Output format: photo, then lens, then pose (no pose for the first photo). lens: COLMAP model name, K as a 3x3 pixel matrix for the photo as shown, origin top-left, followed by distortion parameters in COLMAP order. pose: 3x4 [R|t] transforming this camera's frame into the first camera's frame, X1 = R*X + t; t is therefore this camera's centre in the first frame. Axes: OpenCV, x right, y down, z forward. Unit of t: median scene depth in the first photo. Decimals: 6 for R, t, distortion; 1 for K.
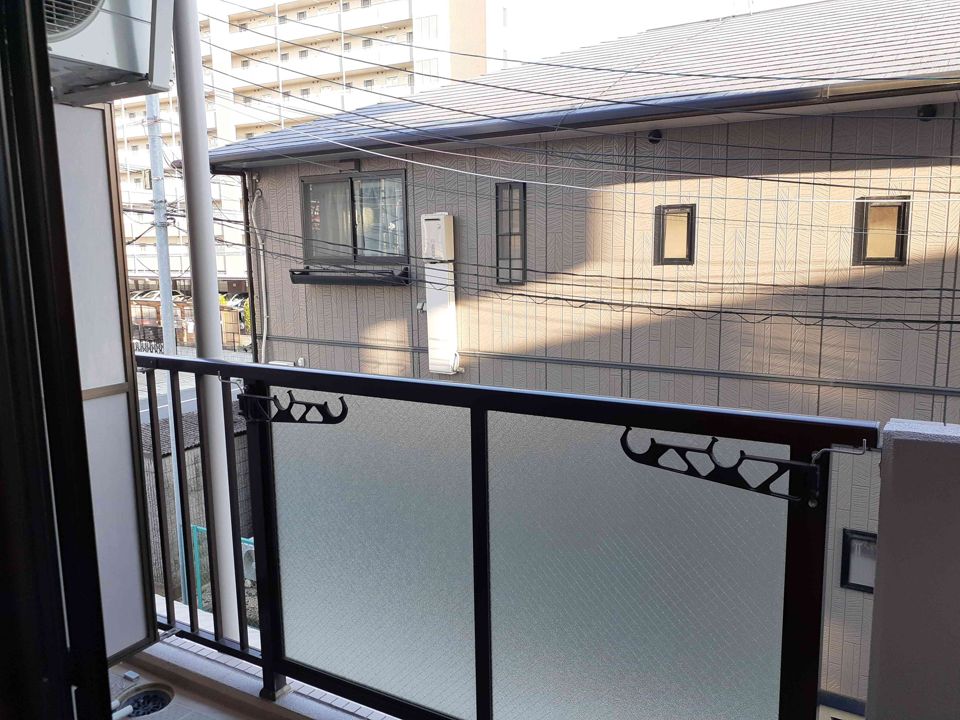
lens RADIAL K [[778.0, 0, 528.2], [0, 778.0, 359.7], [0, 0, 1]] dist [0.003546, -0.008516]
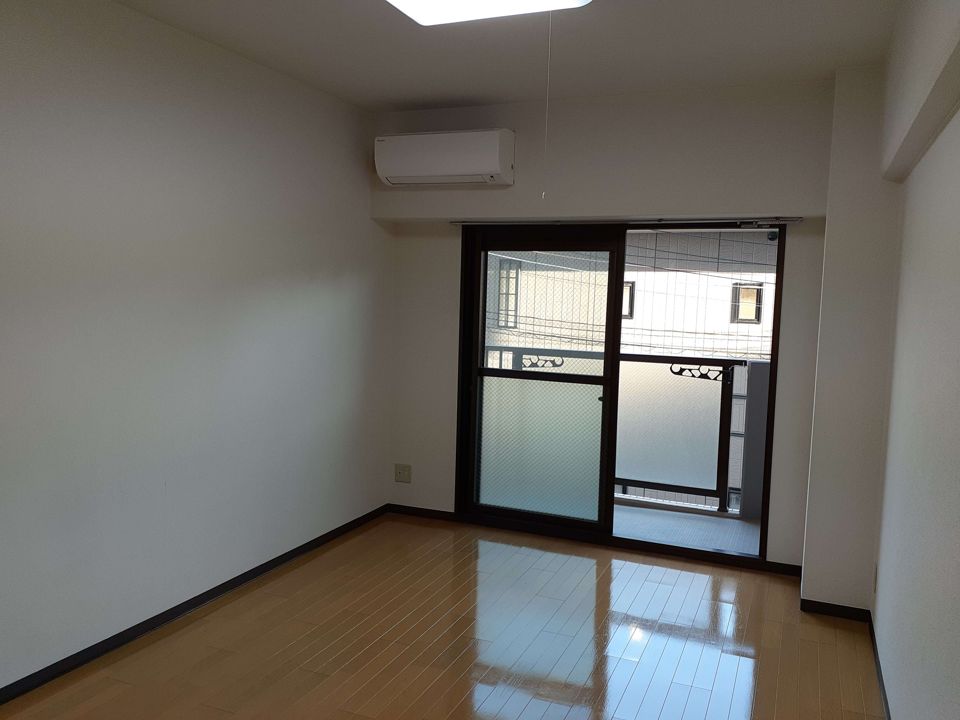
lens RADIAL K [[769.4, 0, 480.0], [0, 769.4, 360.0], [0, 0, 1]] dist [0.008953, -0.001061]
pose [[0.995240, 0.034087, 0.091294, -0.814125], [-0.027922, 0.997296, -0.067980, 0.261563], [-0.093365, 0.065107, 0.993501, -1.790594]]
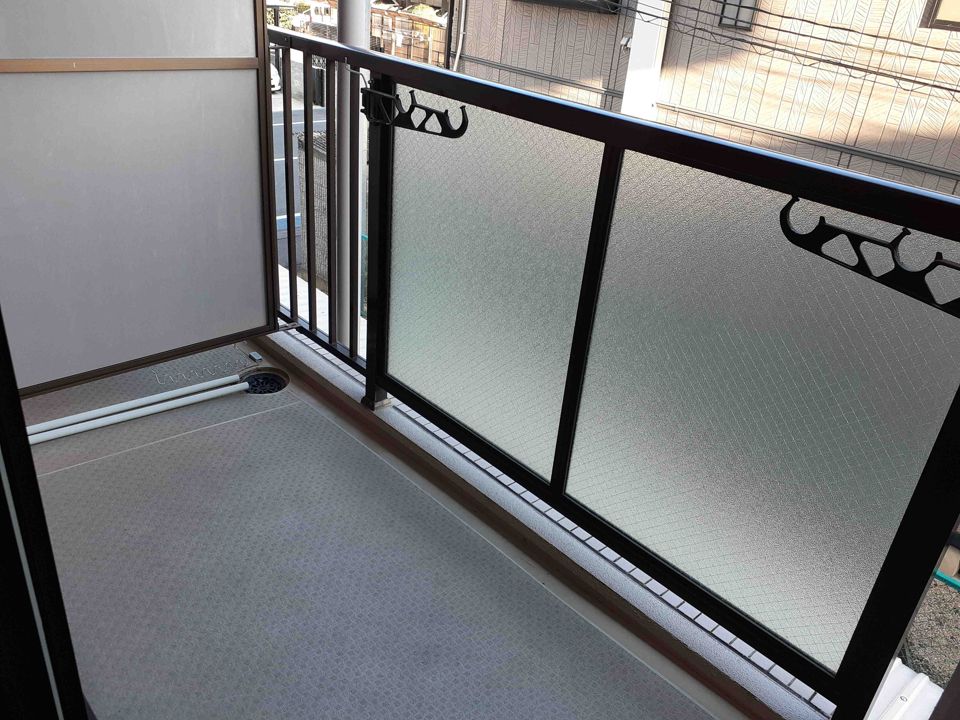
lens RADIAL K [[766.9, 0, 501.4], [0, 766.9, 376.2], [0, 0, 1]] dist [0.072753, -0.122833]
pose [[0.945633, 0.229404, -0.230547, 0.059344], [-0.143729, 0.930649, 0.336502, 0.029240], [0.291753, -0.285071, 0.913025, 0.132407]]
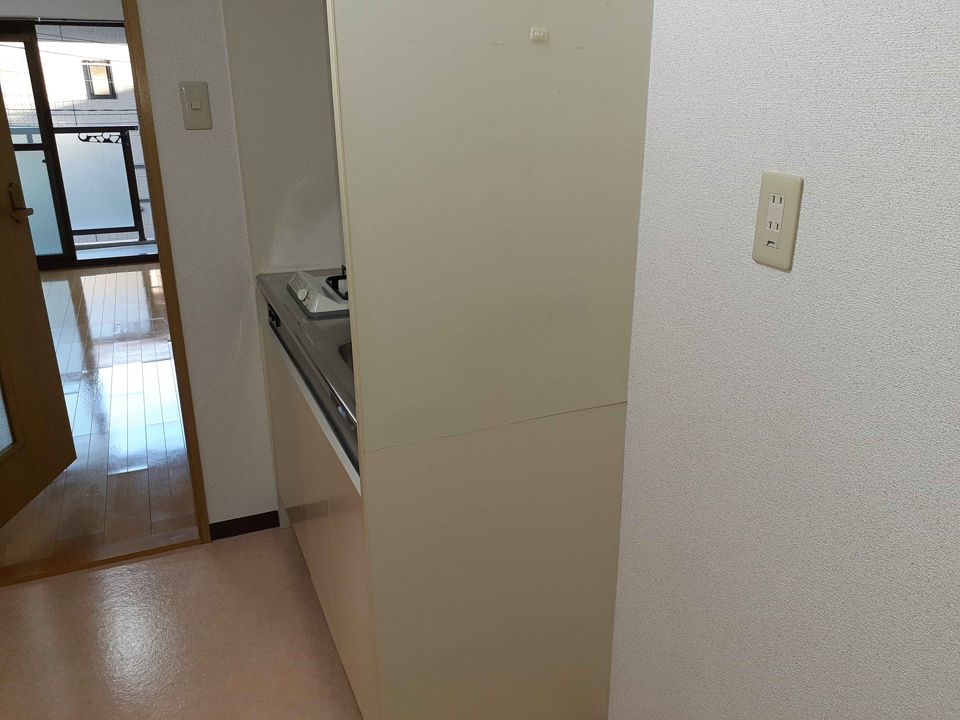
lens RADIAL K [[766.3, 0, 480.9], [0, 766.3, 378.8], [0, 0, 1]] dist [-0.008734, -0.015488]
pose [[0.621679, -0.267093, 0.736326, -1.598366], [0.100169, 0.959456, 0.263457, 0.412270], [-0.776840, -0.090029, 0.623229, -2.822582]]
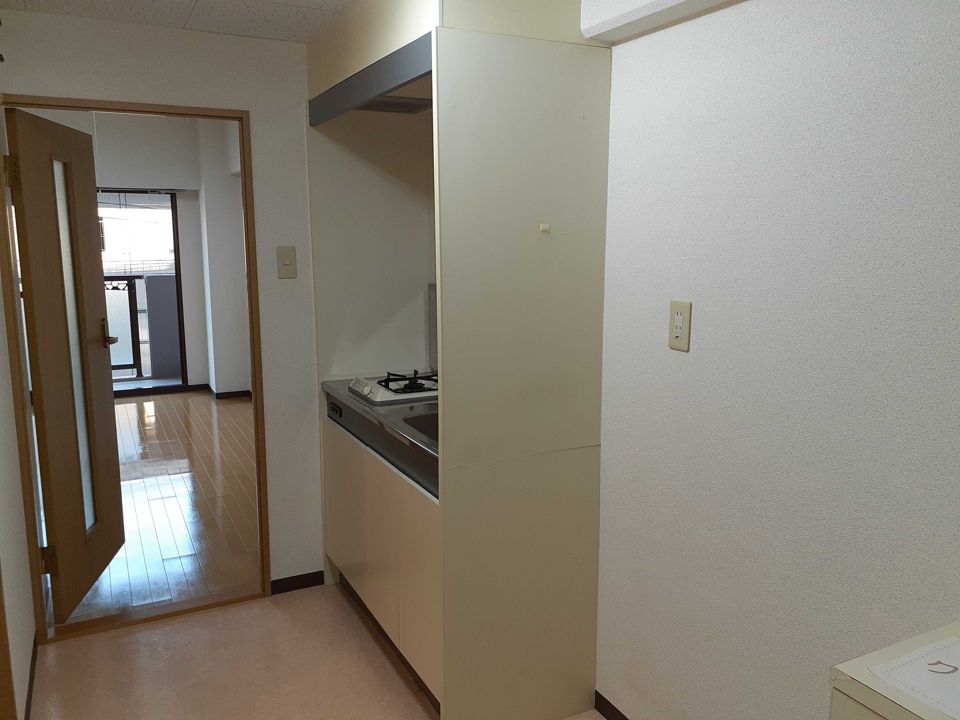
lens RADIAL K [[766.3, 0, 480.9], [0, 766.3, 378.8], [0, 0, 1]] dist [-0.008734, -0.015488]
pose [[0.570737, -0.136900, 0.809640, -1.953481], [0.107998, 0.989954, 0.091258, 0.418094], [-0.814000, 0.035355, 0.579789, -2.980593]]
